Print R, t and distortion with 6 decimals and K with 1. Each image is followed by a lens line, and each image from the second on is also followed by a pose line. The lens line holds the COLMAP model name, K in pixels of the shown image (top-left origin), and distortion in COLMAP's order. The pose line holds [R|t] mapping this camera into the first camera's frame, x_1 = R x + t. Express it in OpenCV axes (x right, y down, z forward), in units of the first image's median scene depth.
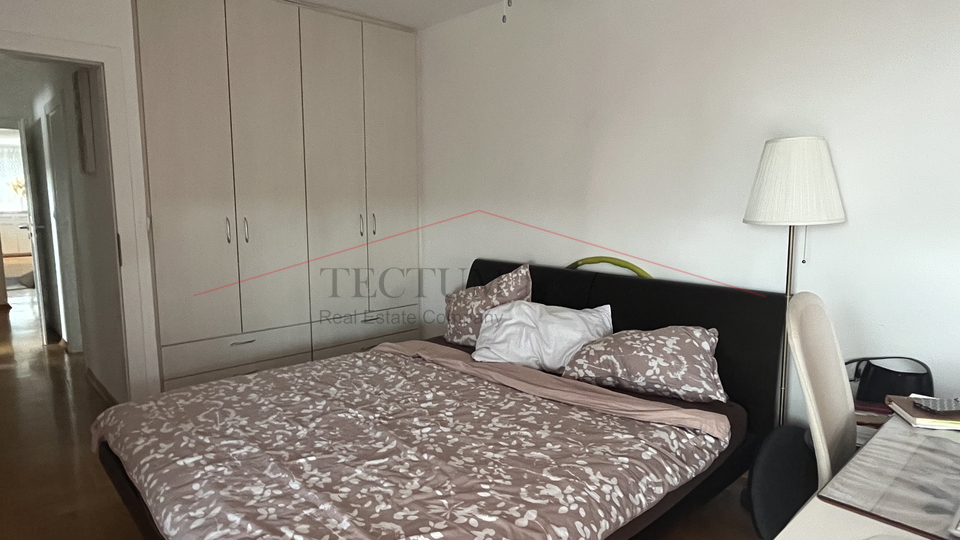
lens RADIAL K [[584.7, 0, 480.0], [0, 584.7, 270.0], [0, 0, 1]] dist [-0.002311, -0.000358]
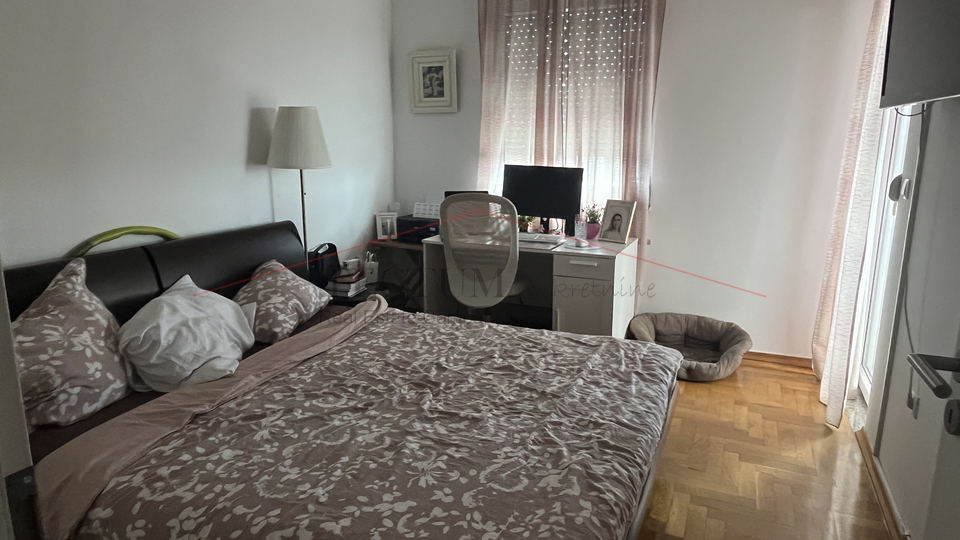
lens RADIAL K [[642.1, 0, 478.7], [0, 642.1, 268.9], [0, 0, 1]] dist [-0.005082, -0.005433]
pose [[-0.426236, -0.177508, 0.887025, -1.067959], [0.112923, 0.962448, 0.246864, -0.178802], [-0.897536, 0.205388, -0.390186, 1.276794]]
